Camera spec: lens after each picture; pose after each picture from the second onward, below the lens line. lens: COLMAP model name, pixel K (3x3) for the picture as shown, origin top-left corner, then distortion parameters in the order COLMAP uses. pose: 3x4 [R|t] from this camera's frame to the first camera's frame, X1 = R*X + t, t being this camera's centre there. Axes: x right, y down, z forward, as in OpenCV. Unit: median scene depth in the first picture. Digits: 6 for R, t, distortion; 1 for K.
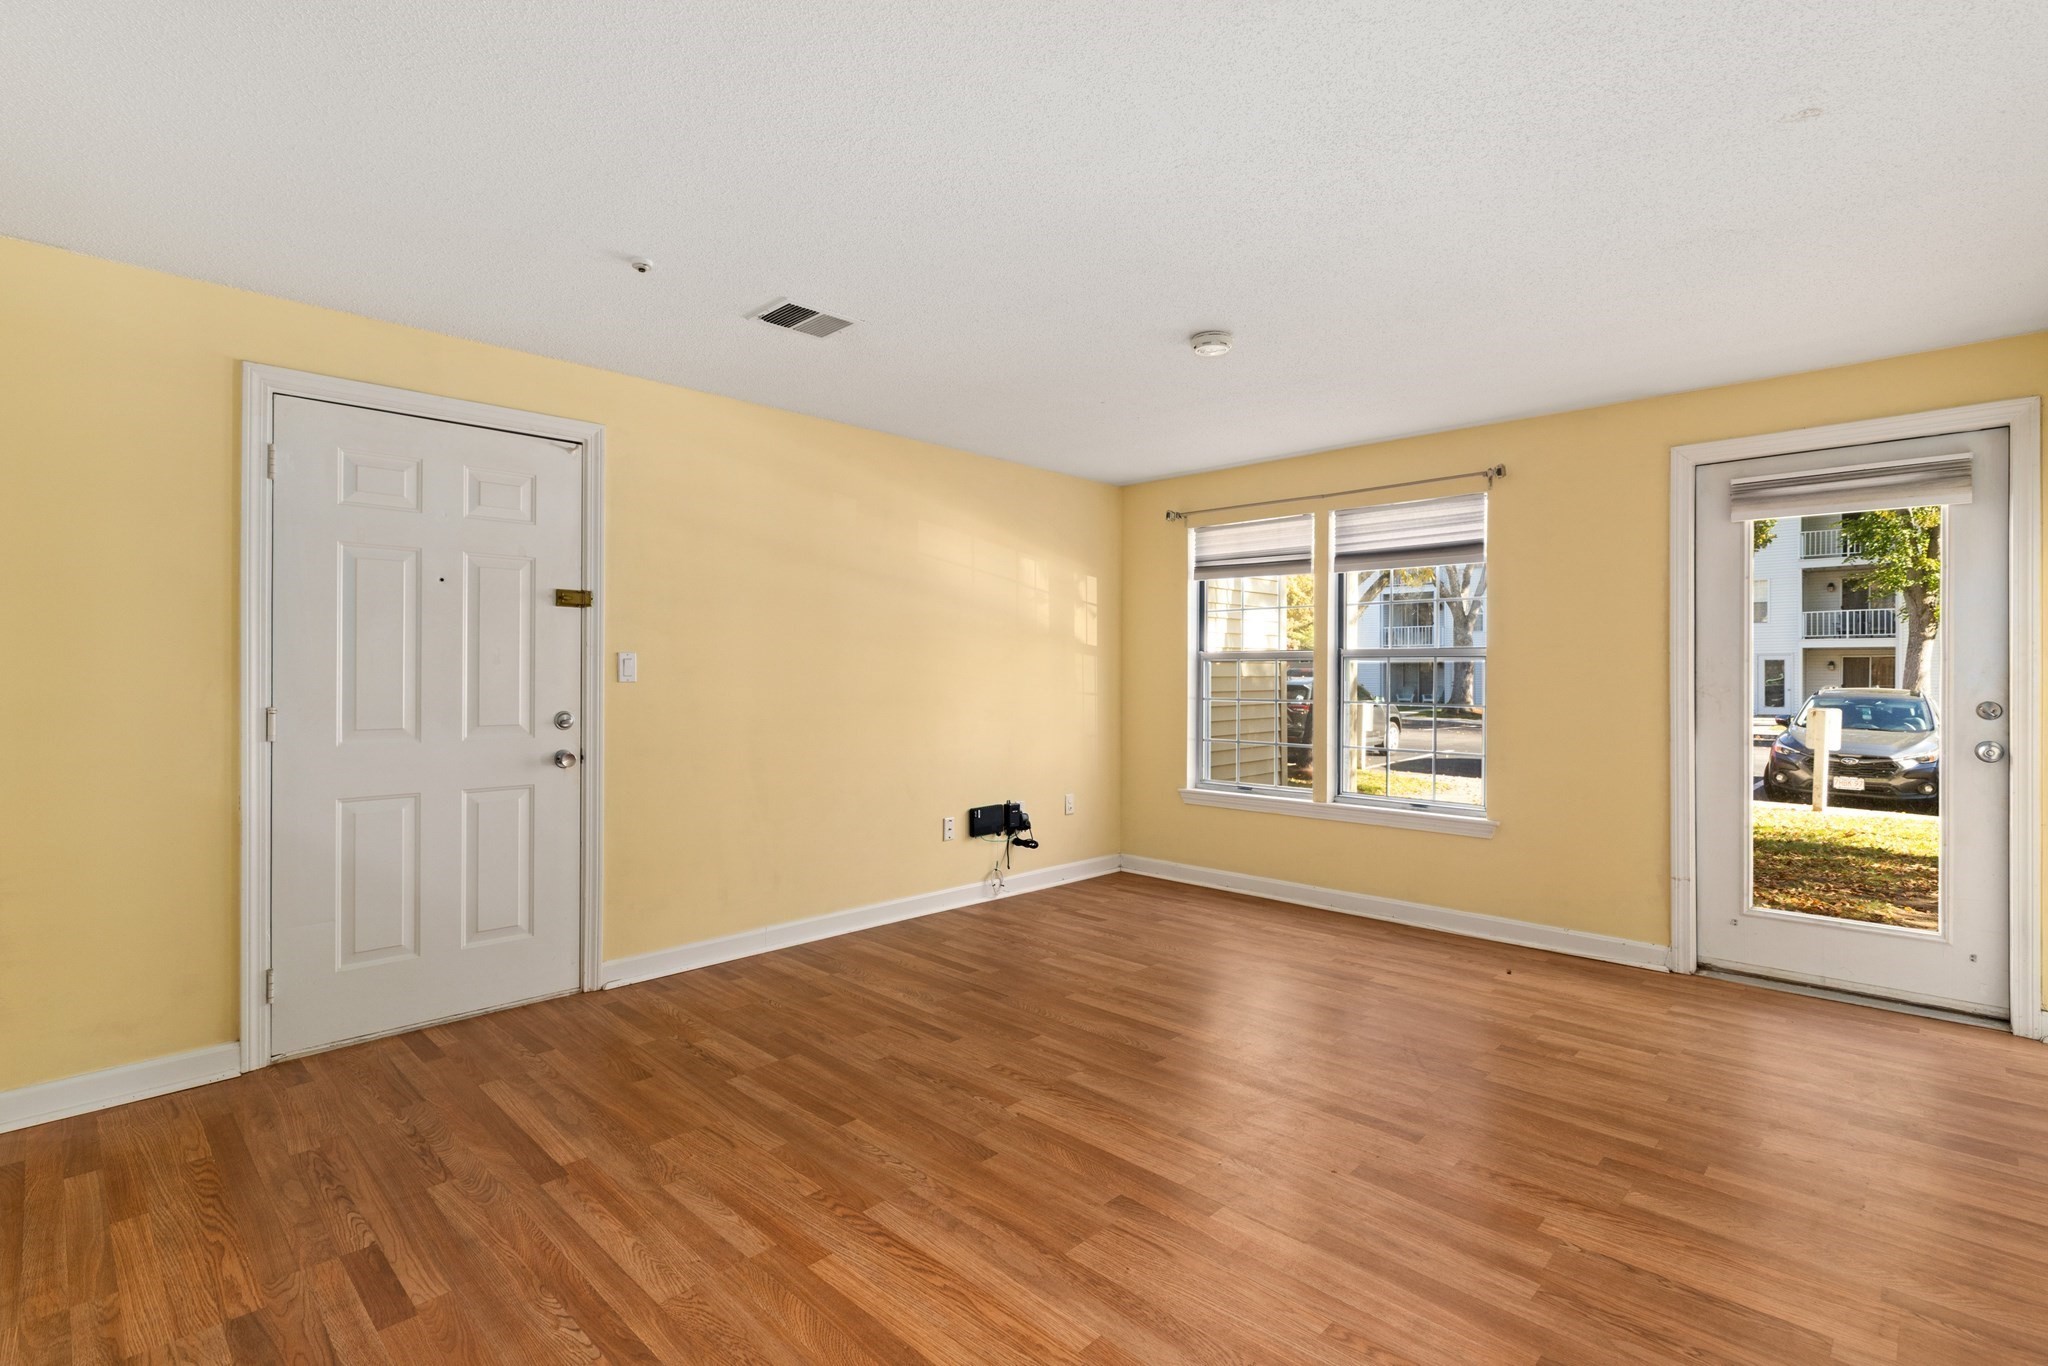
lens RADIAL K [[952.6, 0, 1040.2], [0, 952.6, 673.2], [0, 0, 1]] dist [-0.005446, -0.000025]
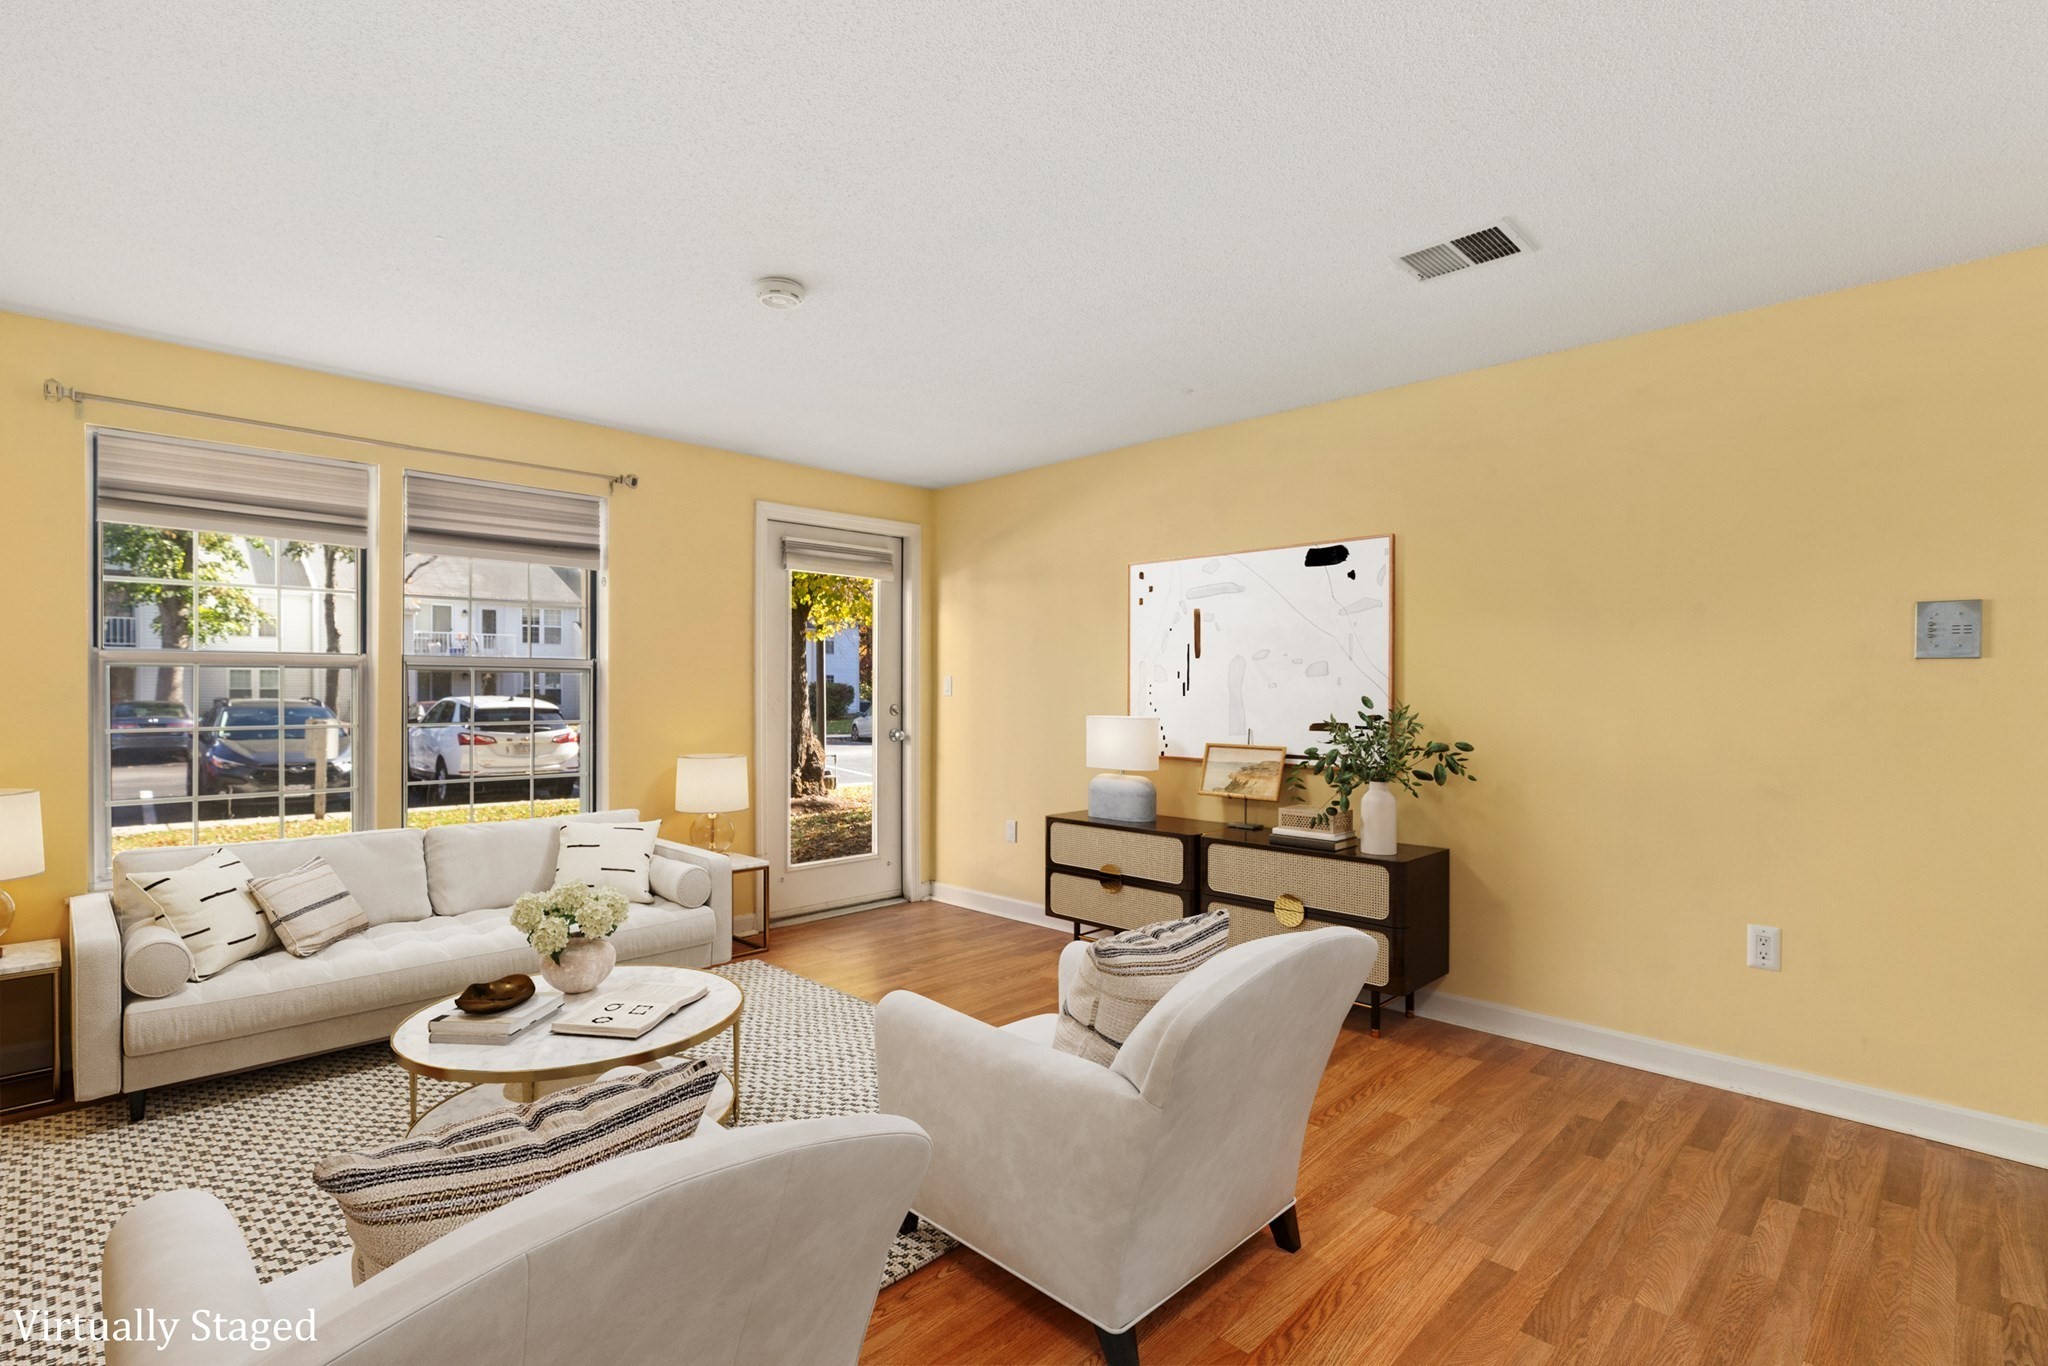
lens RADIAL K [[952.6, 0, 1011.6], [0, 952.6, 696.2], [0, 0, 1]] dist [-0.005446, -0.000025]
pose [[0.028331, -0.010507, 0.999543, -0.538339], [-0.003731, 0.999937, 0.010617, -0.002011], [-0.999592, -0.004030, 0.028290, 0.637292]]
